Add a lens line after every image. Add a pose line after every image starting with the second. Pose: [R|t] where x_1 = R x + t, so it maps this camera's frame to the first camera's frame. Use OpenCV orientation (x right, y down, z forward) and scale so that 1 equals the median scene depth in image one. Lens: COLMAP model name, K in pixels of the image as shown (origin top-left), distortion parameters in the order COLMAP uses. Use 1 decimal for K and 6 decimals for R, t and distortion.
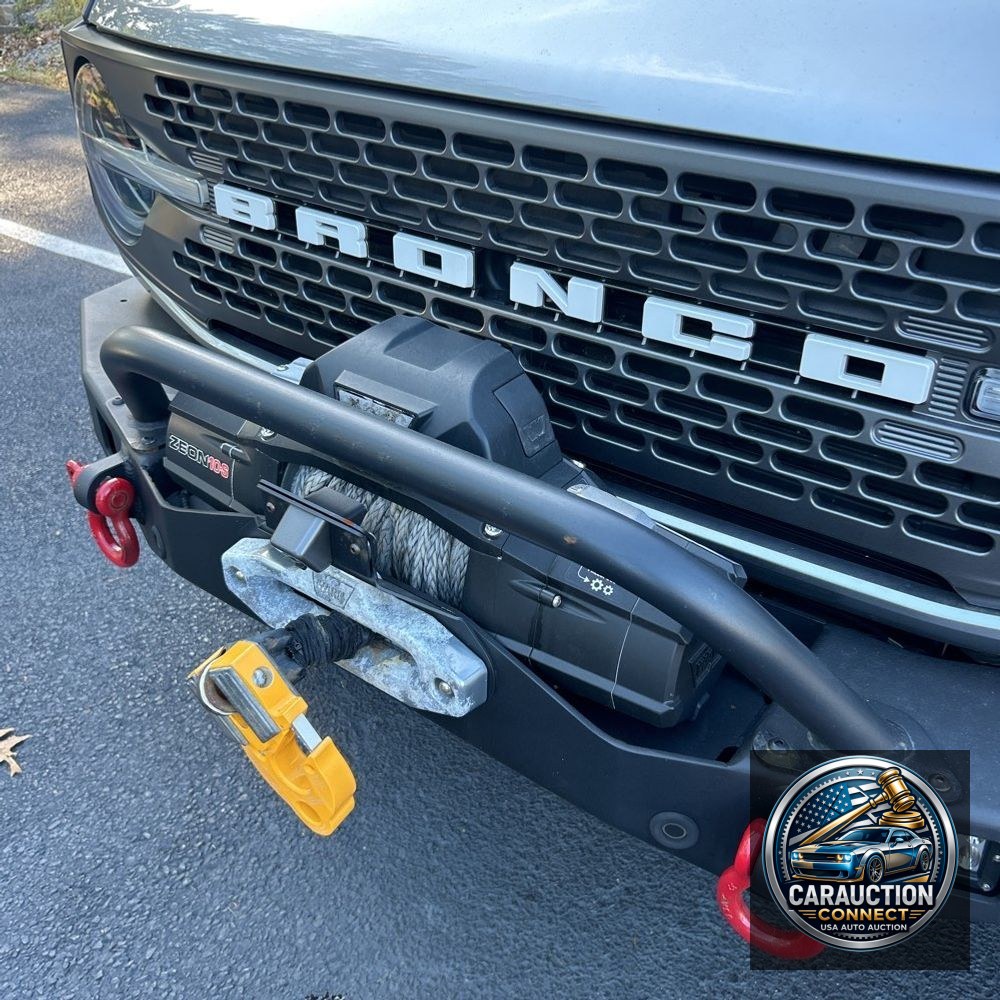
lens RADIAL K [[1029.9, 0, 499.8], [0, 1029.9, 498.4], [0, 0, 1]] dist [0.022455, 0.000000]
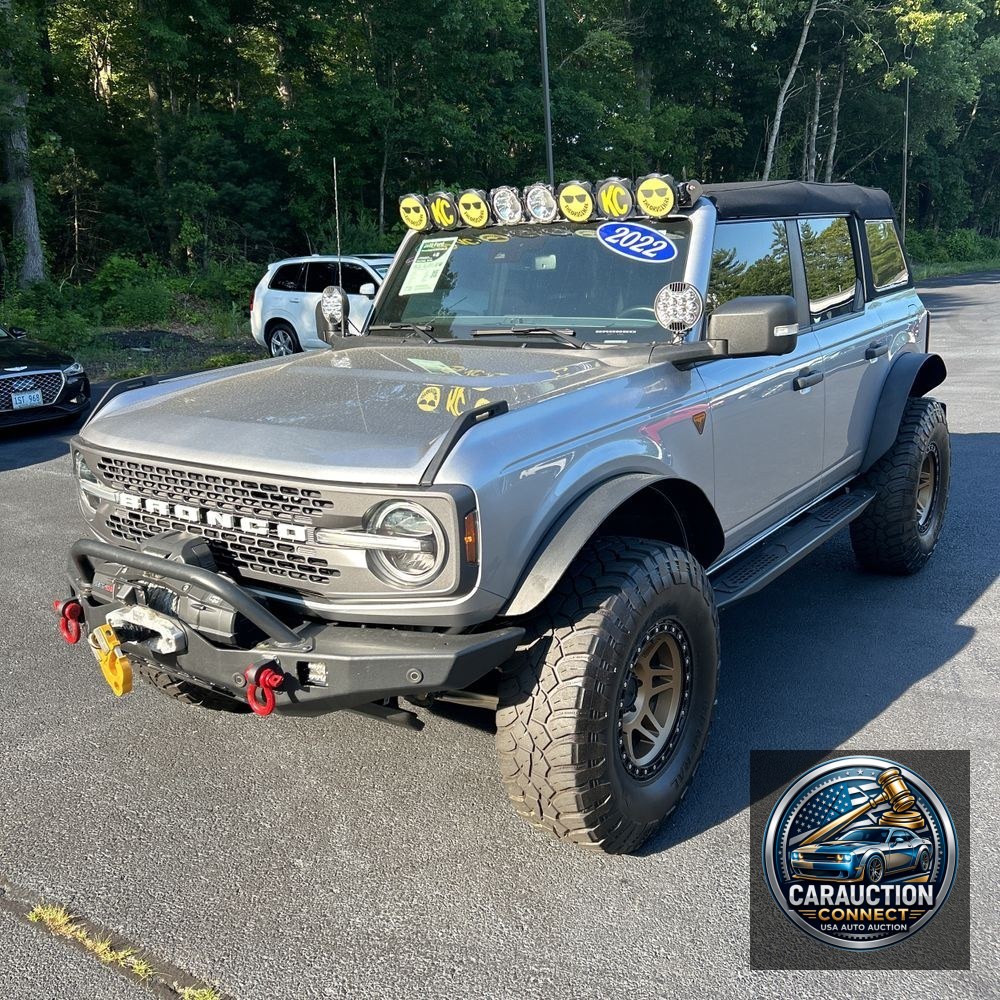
lens RADIAL K [[1029.9, 0, 500.3], [0, 1029.9, 499.5], [0, 0, 1]] dist [0.022455, 0.000000]
pose [[0.999085, -0.042759, -0.000164, 0.780040], [0.040702, 0.952168, -0.302851, 0.618326], [0.013105, 0.302568, 0.953038, -1.687575]]
